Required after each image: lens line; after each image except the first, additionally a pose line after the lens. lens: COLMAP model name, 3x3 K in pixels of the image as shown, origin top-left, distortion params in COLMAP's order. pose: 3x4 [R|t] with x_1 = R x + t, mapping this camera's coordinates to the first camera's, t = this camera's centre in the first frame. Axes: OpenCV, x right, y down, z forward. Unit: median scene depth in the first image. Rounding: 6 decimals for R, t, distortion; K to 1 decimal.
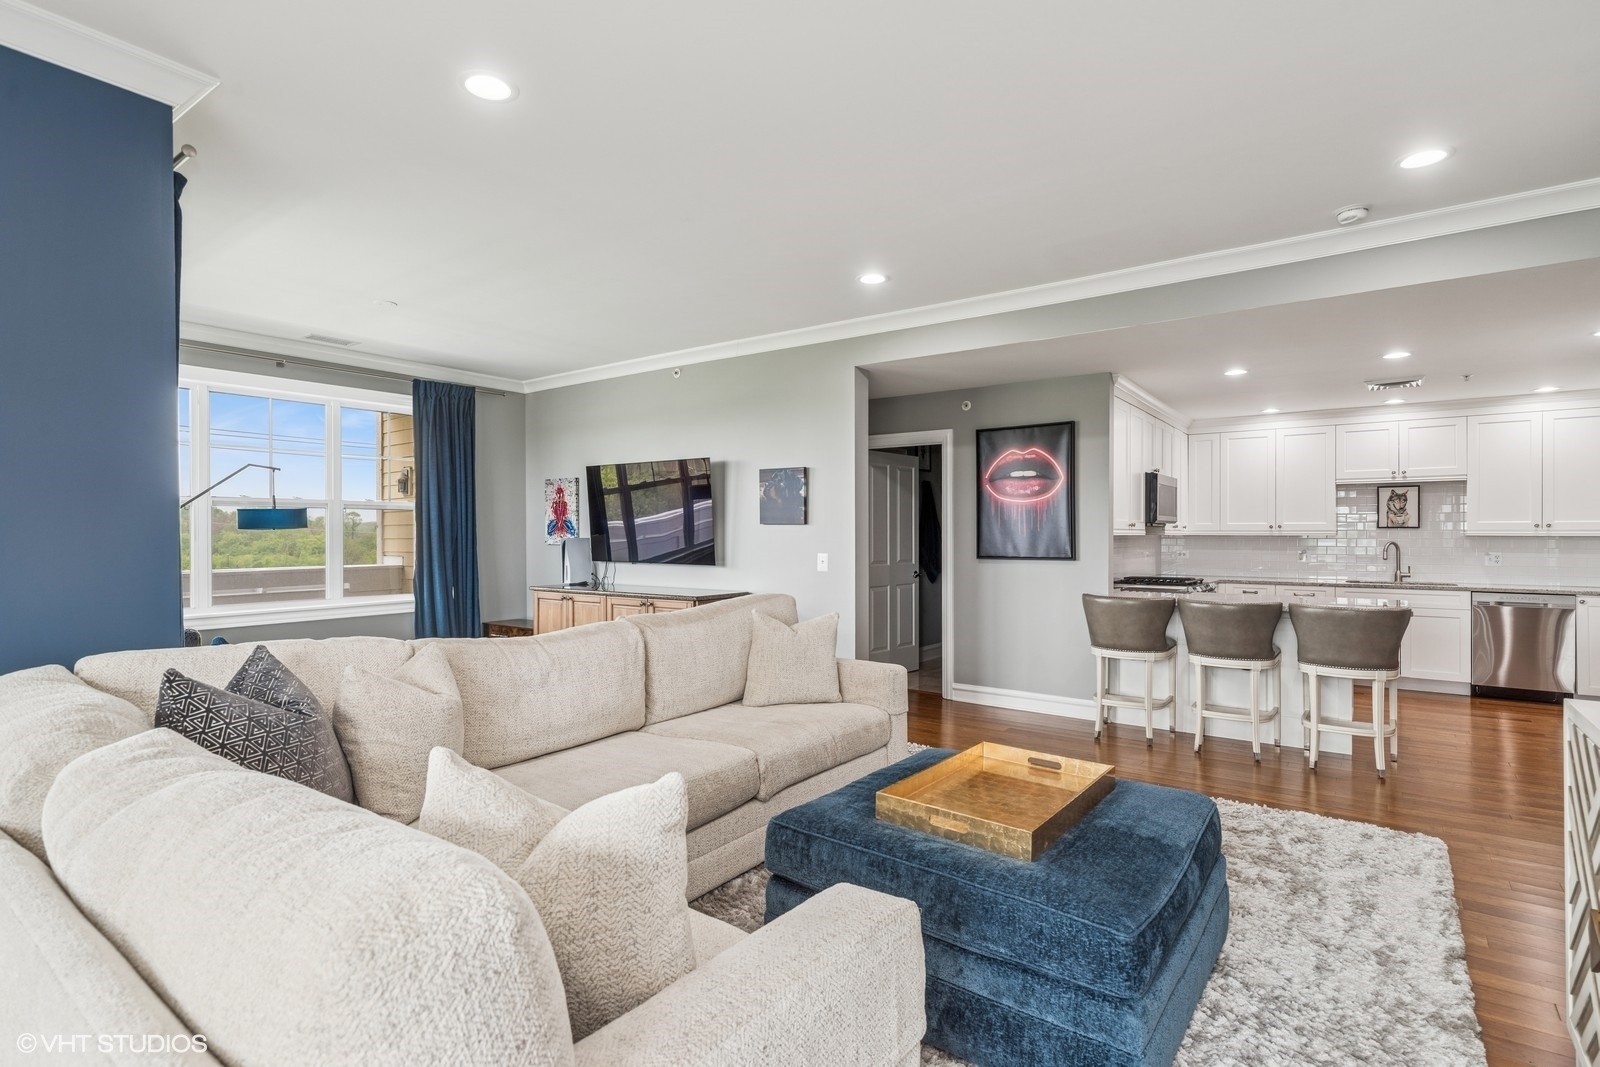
lens RADIAL K [[778.8, 0, 800.0], [0, 778.8, 533.5], [0, 0, 1]] dist [0.002374, 0.000393]
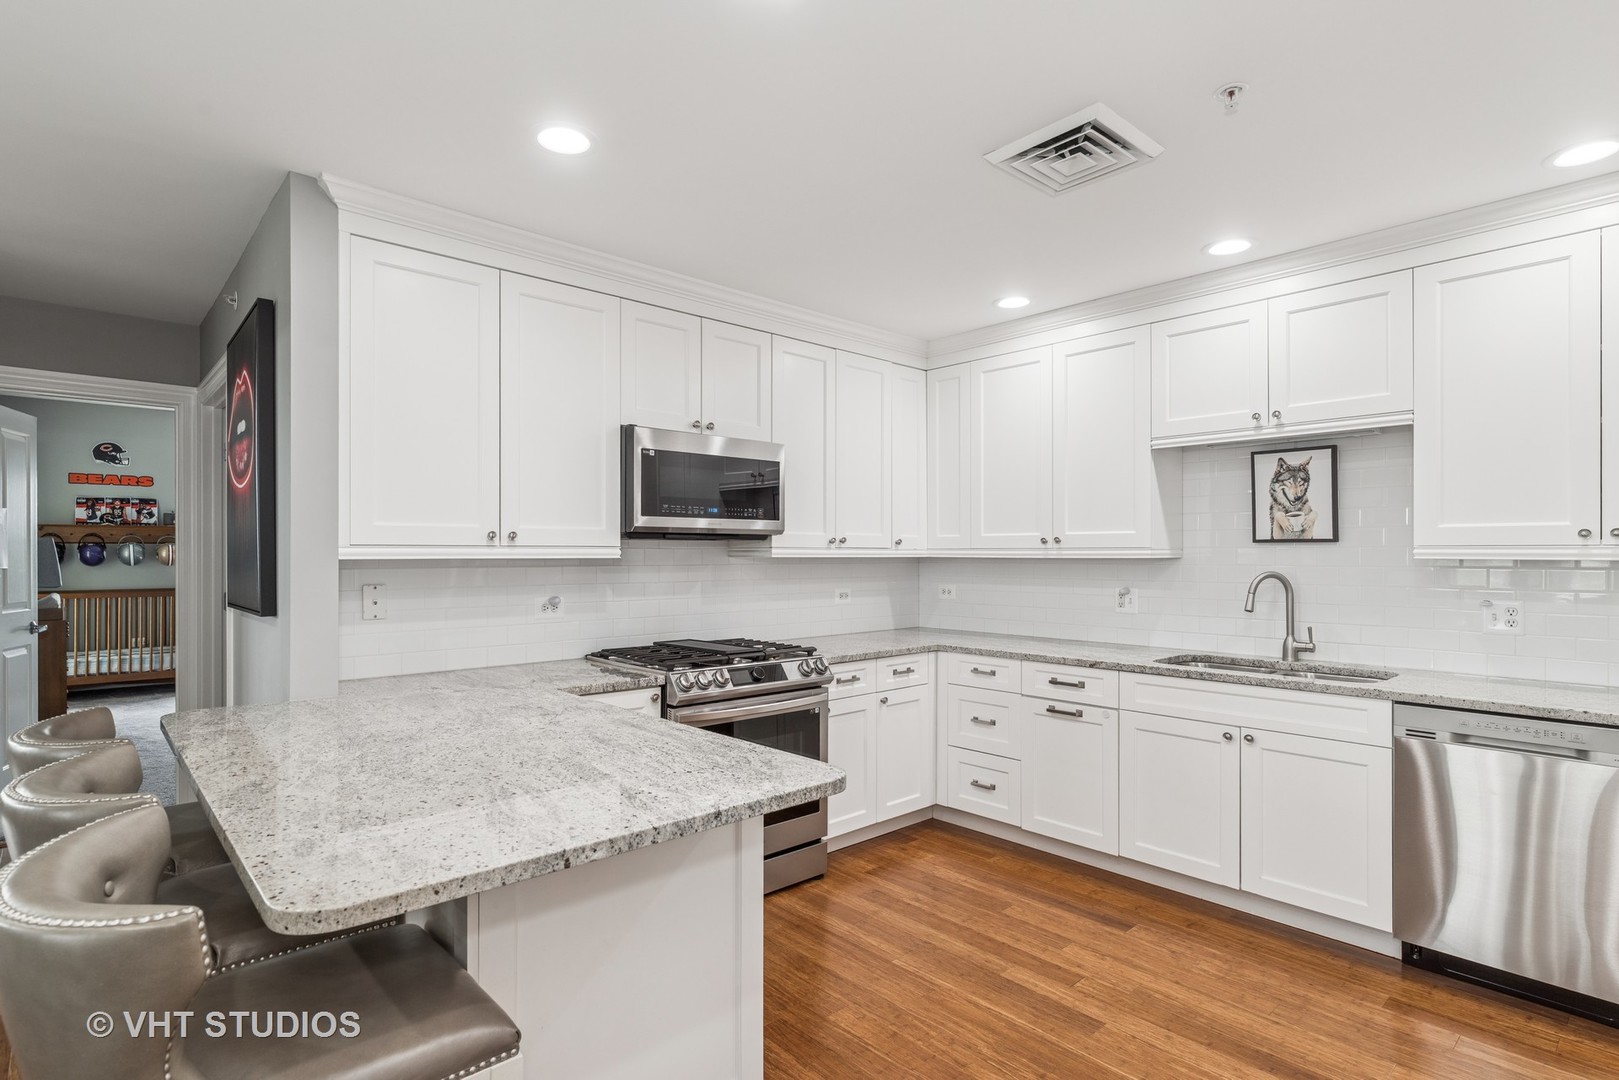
lens RADIAL K [[790.8, 0, 813.4], [0, 790.8, 559.2], [0, 0, 1]] dist [0.000901, 0.000066]
pose [[0.982064, 0.001455, -0.188540, 0.583139], [0.000109, 0.999966, 0.008289, -0.000908], [0.188546, -0.008161, 0.982030, 0.498848]]
